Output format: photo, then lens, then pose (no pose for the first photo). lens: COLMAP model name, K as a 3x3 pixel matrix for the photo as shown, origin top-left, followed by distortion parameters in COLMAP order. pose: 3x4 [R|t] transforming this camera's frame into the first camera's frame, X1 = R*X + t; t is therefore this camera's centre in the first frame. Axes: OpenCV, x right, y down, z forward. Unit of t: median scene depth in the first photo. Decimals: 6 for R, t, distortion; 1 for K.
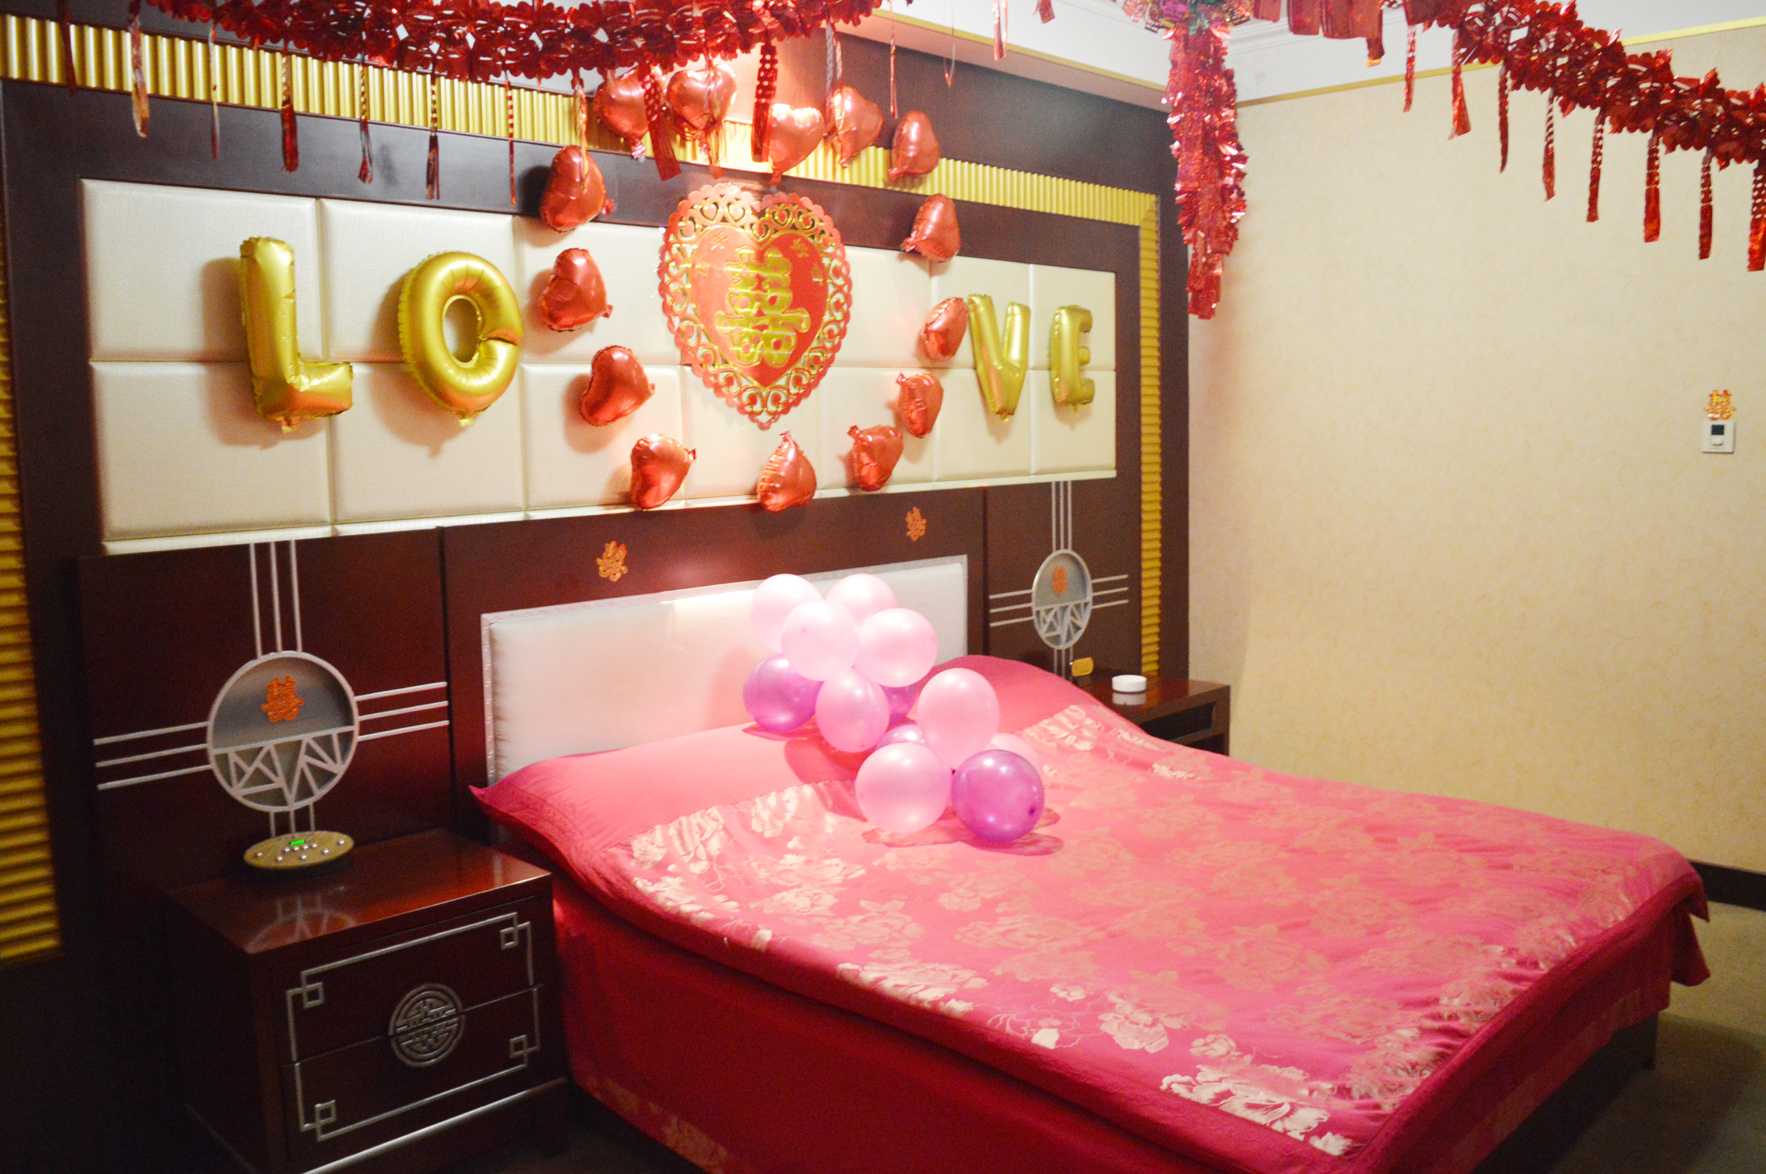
lens RADIAL K [[1413.7, 0, 883.0], [0, 1413.7, 587.0], [0, 0, 1]] dist [-0.001053, -0.003390]
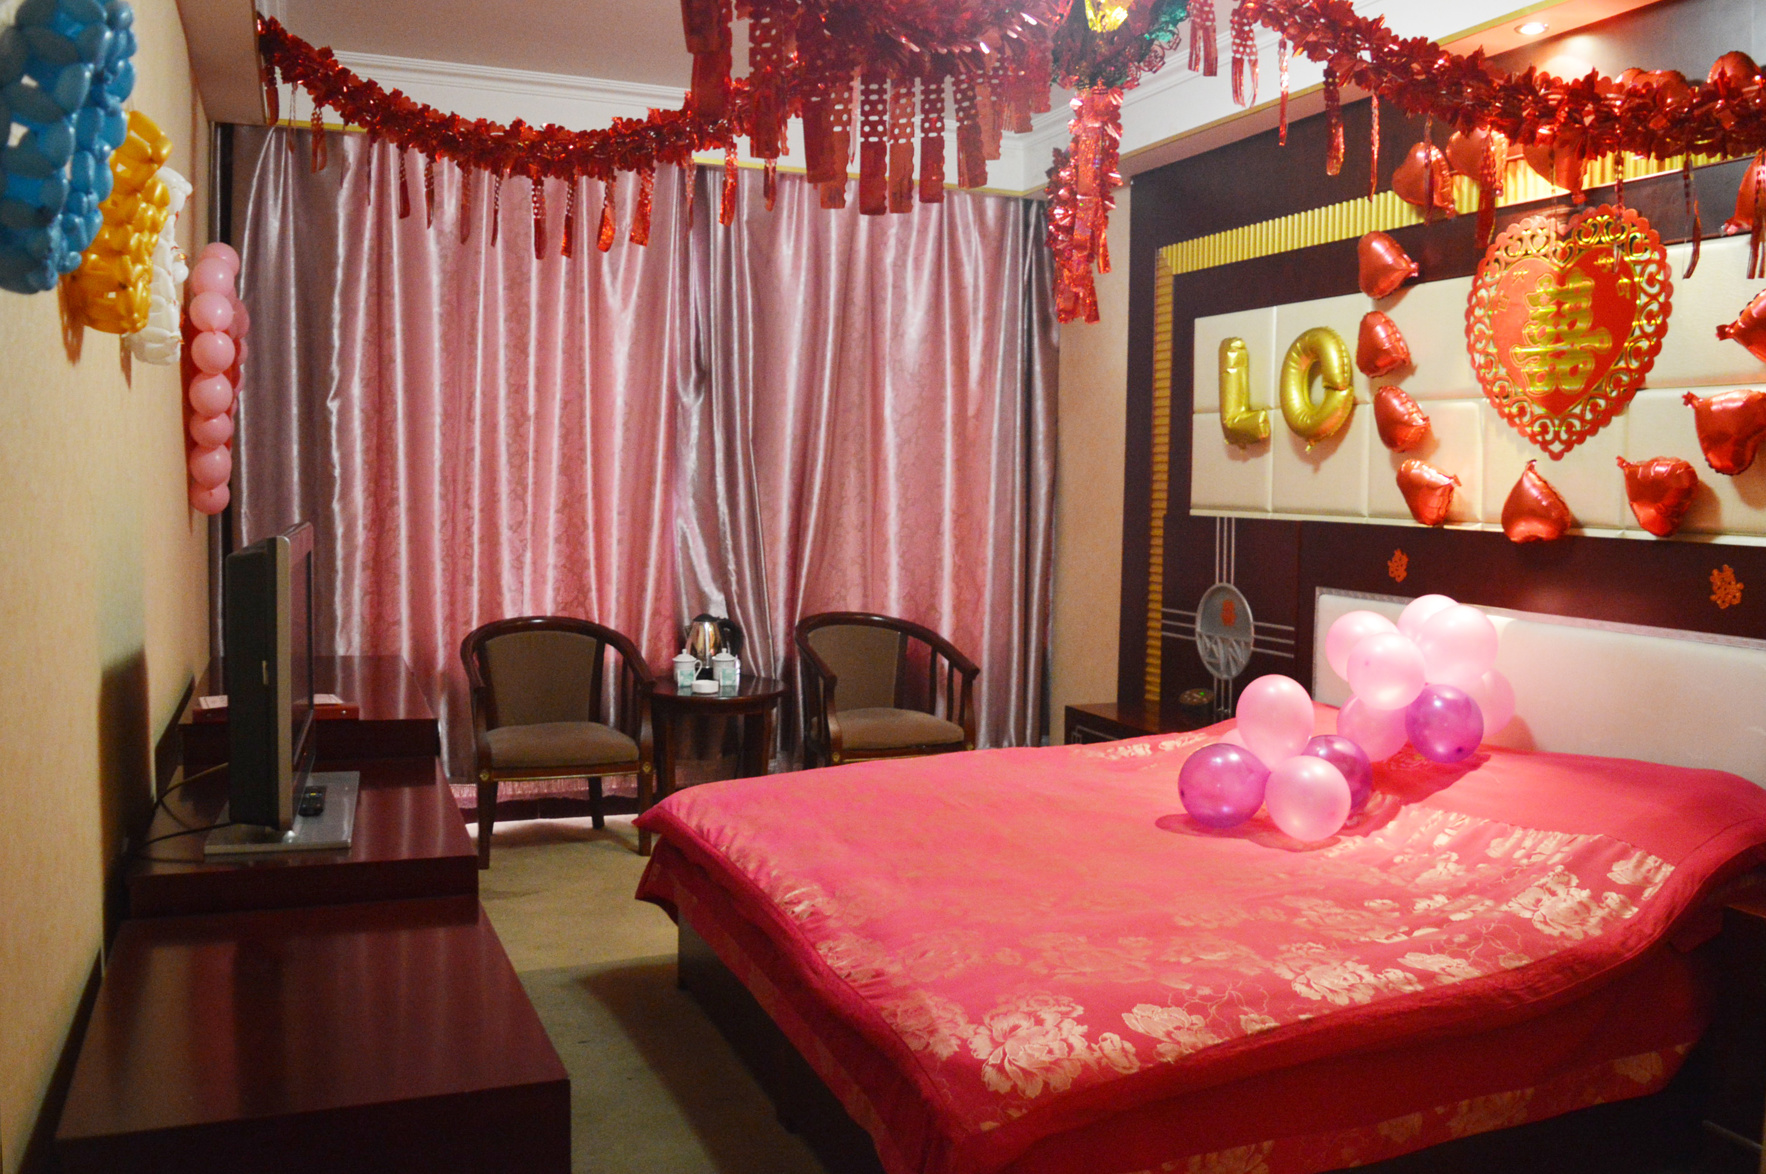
lens RADIAL K [[1413.7, 0, 883.0], [0, 1413.7, 587.0], [0, 0, 1]] dist [-0.001053, -0.003390]
pose [[-0.351995, 0.114454, -0.928978, 1.013660], [-0.092072, 0.983448, 0.156052, -0.137819], [0.931462, 0.140462, -0.335631, 0.933563]]
